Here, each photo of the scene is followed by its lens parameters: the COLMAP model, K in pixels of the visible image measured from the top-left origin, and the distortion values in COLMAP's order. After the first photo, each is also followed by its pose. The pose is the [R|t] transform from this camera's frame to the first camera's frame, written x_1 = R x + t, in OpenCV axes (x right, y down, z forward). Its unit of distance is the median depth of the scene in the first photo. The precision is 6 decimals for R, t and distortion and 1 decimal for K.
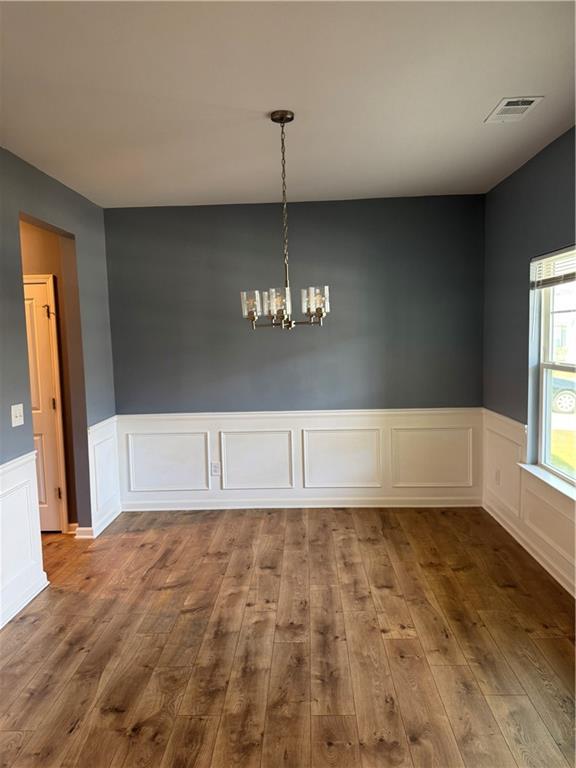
lens RADIAL K [[535.8, 0, 288.0], [0, 535.8, 384.0], [0, 0, 1]] dist [0.025804, -0.041272]
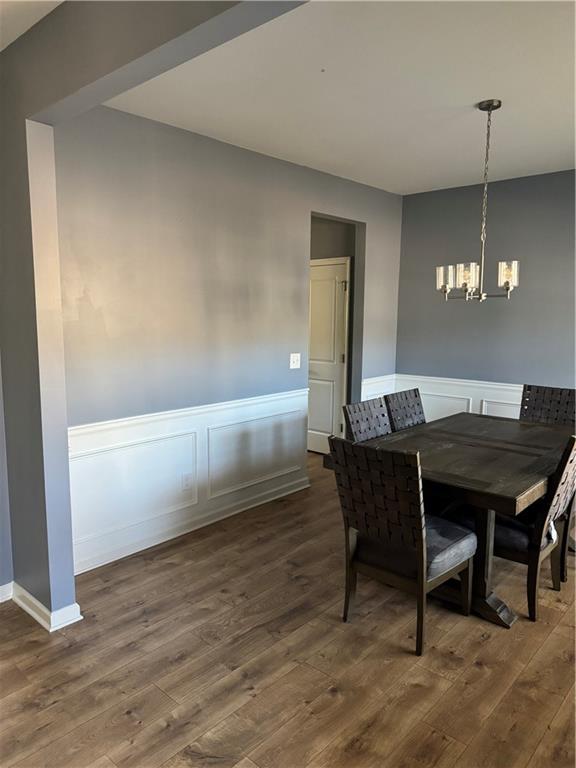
lens RADIAL K [[535.8, 0, 288.0], [0, 535.8, 384.0], [0, 0, 1]] dist [0.025804, -0.041272]
pose [[0.774516, 0.113611, -0.622268, 0.399621], [-0.079360, 0.993418, 0.082598, 0.006093], [0.627556, -0.014590, 0.778434, -0.097985]]
